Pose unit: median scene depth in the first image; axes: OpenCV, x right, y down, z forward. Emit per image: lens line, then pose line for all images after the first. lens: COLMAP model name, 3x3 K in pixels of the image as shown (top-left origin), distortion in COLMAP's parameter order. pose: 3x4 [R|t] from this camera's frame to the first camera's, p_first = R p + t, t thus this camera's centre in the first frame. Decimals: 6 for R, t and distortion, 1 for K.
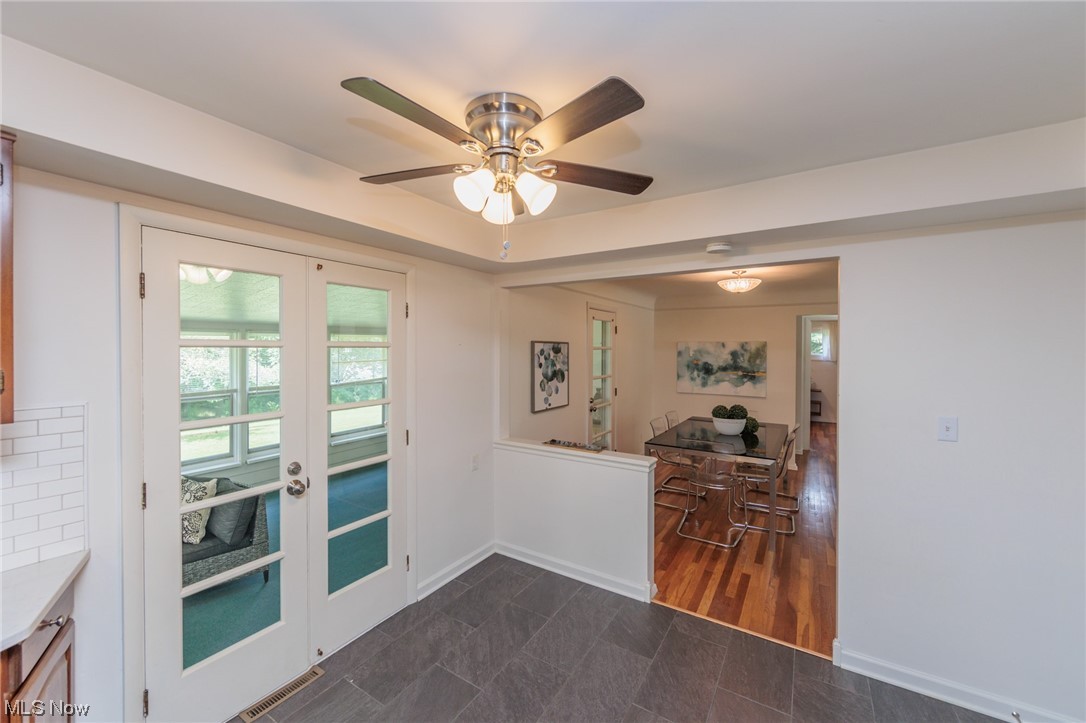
lens RADIAL K [[421.1, 0, 544.5], [0, 421.1, 357.2], [0, 0, 1]] dist [-0.000472, -0.000040]
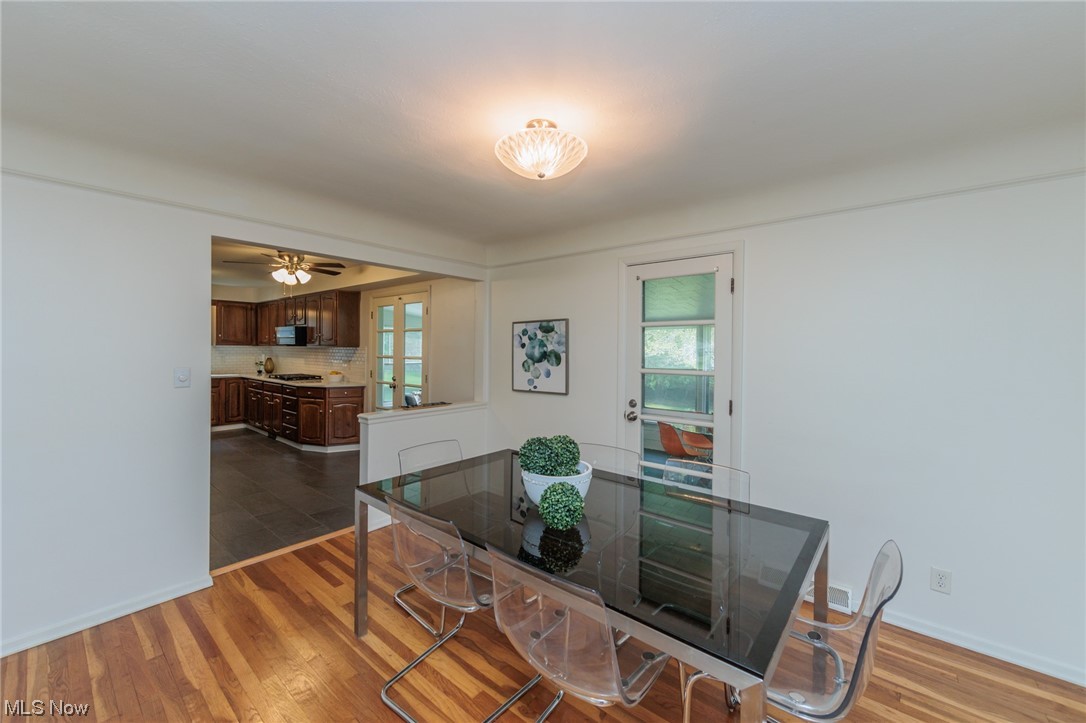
lens RADIAL K [[421.1, 0, 542.4], [0, 421.1, 357.7], [0, 0, 1]] dist [-0.000472, -0.000040]
pose [[-0.137851, 0.006684, -0.990430, 0.947678], [-0.014836, 0.999851, 0.008812, 0.037786], [0.990342, 0.015909, -0.137732, 1.144052]]
